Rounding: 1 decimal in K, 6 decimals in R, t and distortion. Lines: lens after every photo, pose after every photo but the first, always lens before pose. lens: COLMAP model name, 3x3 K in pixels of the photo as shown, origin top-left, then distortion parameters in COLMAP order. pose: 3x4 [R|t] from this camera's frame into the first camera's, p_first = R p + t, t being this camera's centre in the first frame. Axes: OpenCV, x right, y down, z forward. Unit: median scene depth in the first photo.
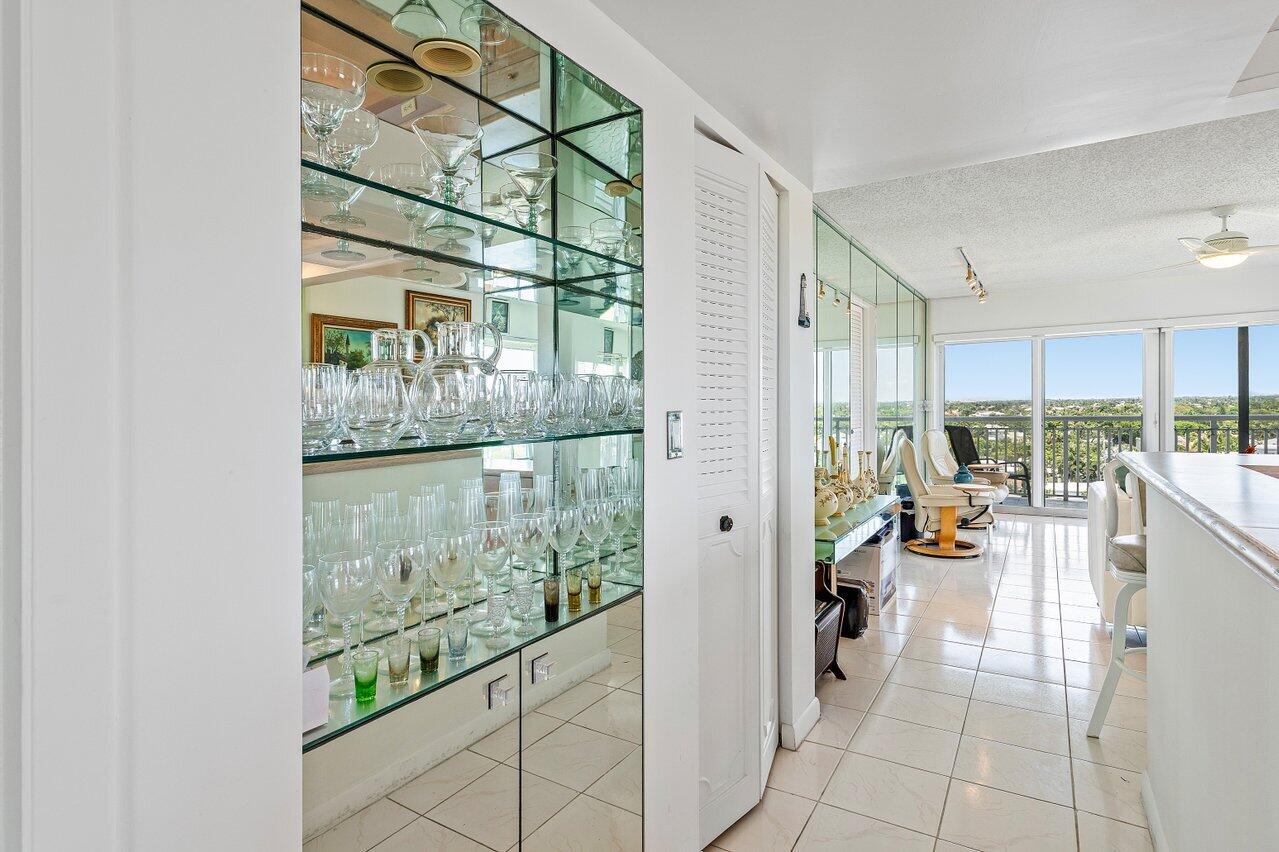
lens RADIAL K [[662.9, 0, 644.4], [0, 662.9, 413.9], [0, 0, 1]] dist [0.015903, 0.000208]
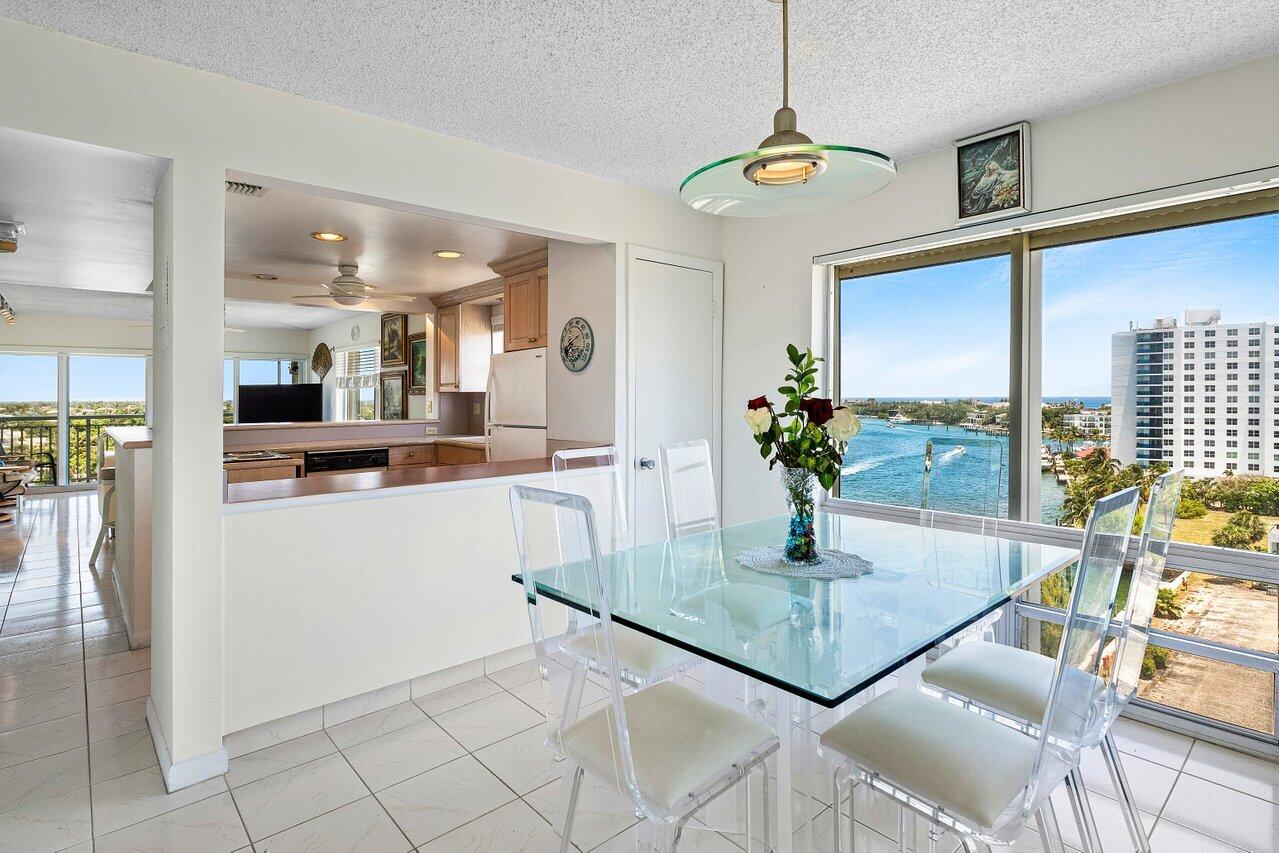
lens RADIAL K [[630.5, 0, 626.0], [0, 630.5, 394.5], [0, 0, 1]] dist [0.005548, 0.001328]
pose [[0.307204, 0.018092, 0.951472, -0.231354], [0.014123, 0.999622, -0.023568, 0.007946], [-0.951539, 0.020678, 0.306833, -0.393164]]
